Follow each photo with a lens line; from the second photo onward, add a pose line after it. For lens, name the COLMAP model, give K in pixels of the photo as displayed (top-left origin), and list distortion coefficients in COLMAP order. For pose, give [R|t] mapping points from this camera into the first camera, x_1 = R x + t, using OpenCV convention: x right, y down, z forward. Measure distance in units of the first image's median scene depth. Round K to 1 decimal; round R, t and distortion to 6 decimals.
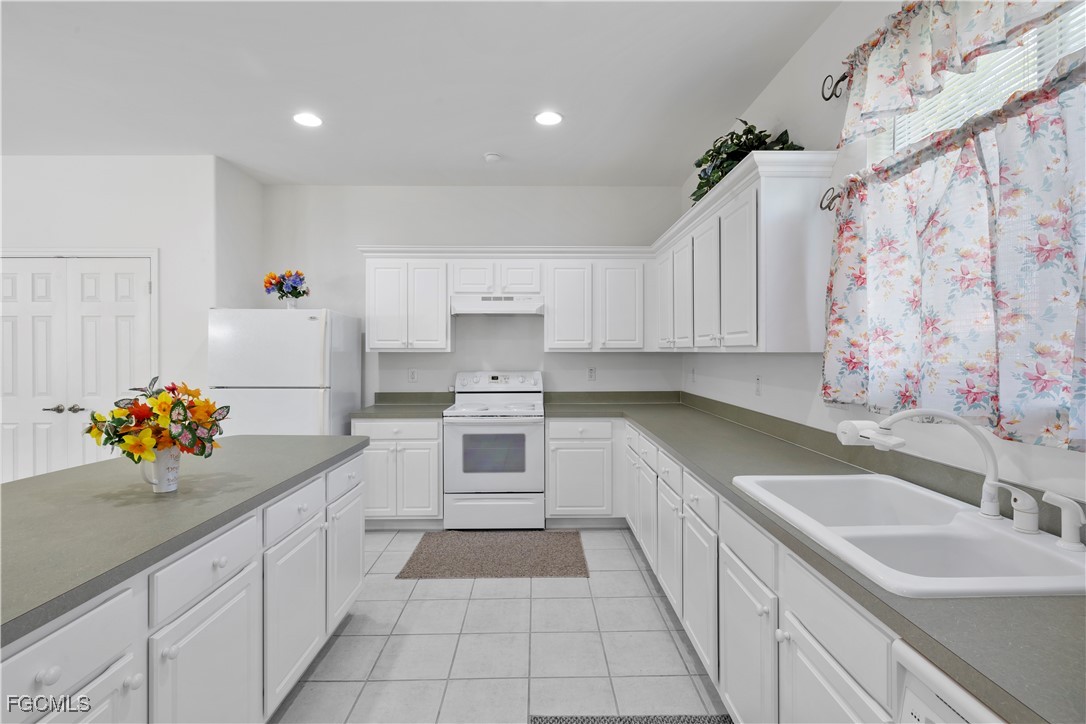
lens RADIAL K [[501.0, 0, 545.5], [0, 501.0, 343.7], [0, 0, 1]] dist [-0.000627, 0.000293]
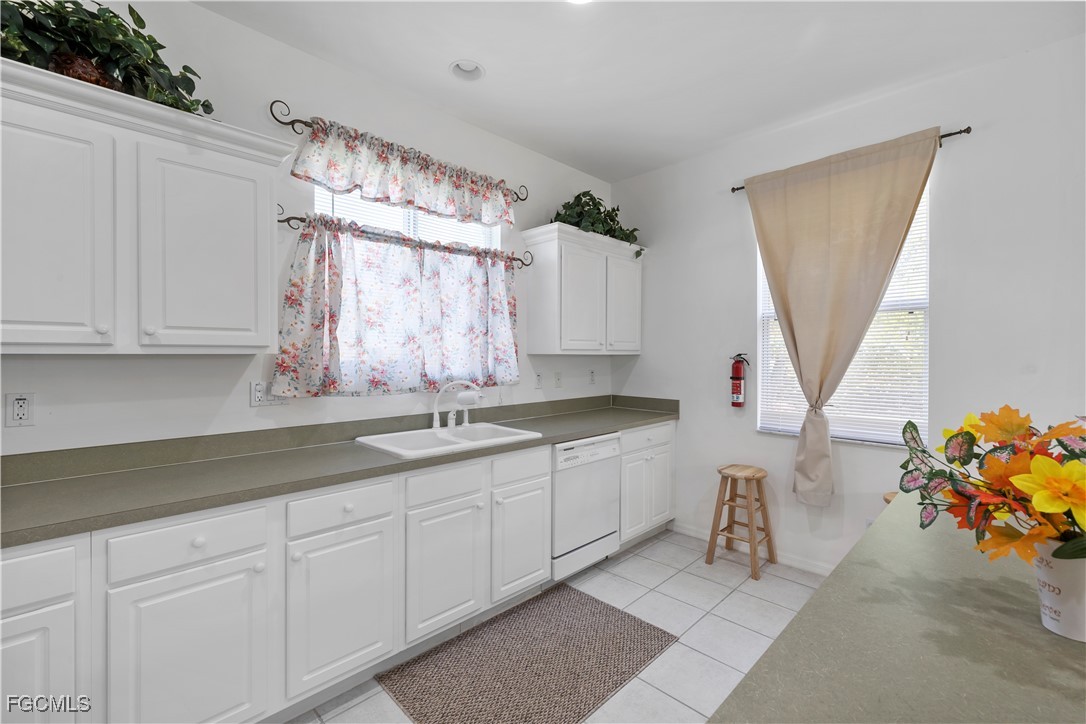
lens RADIAL K [[453.3, 0, 544.7], [0, 453.3, 357.3], [0, 0, 1]] dist [-0.000305, 0.000034]
pose [[-0.683794, 0.005309, 0.729656, -0.365471], [-0.005652, 0.999905, -0.012572, 0.022087], [-0.729653, -0.012720, -0.683699, 0.831163]]
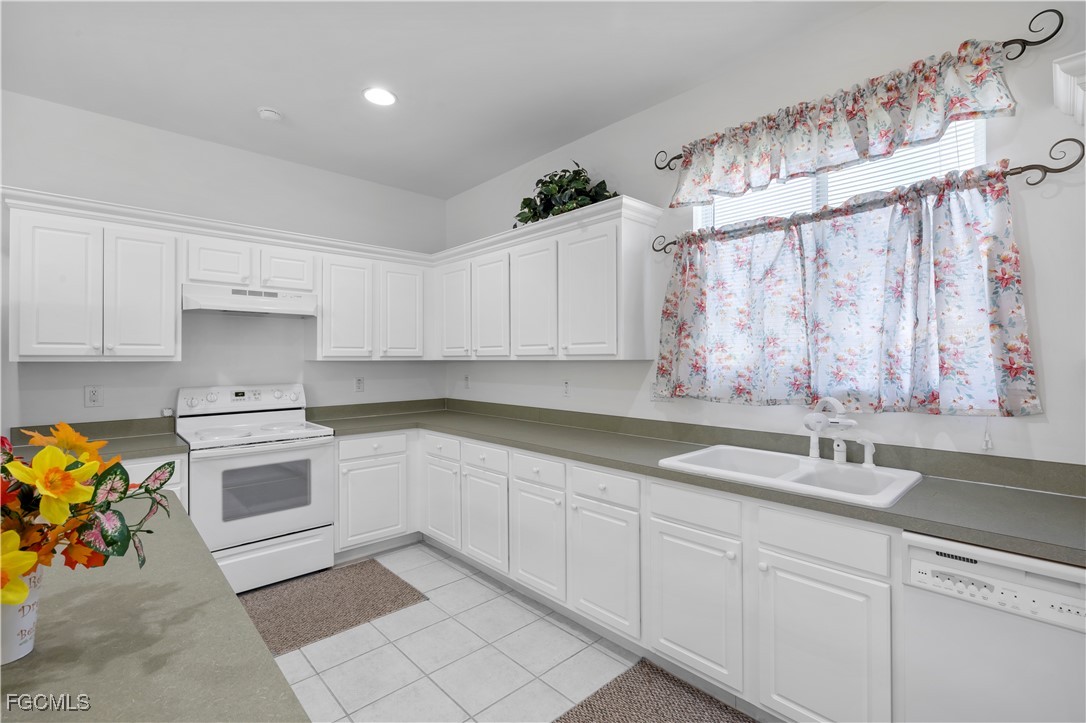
lens RADIAL K [[485.6, 0, 542.4], [0, 485.6, 350.5], [0, 0, 1]] dist [-0.002339, 0.000020]
pose [[0.745688, 0.009661, 0.666225, -0.348220], [-0.007437, 0.999953, -0.006177, 0.002198], [-0.666254, -0.000349, 0.745725, 0.167548]]
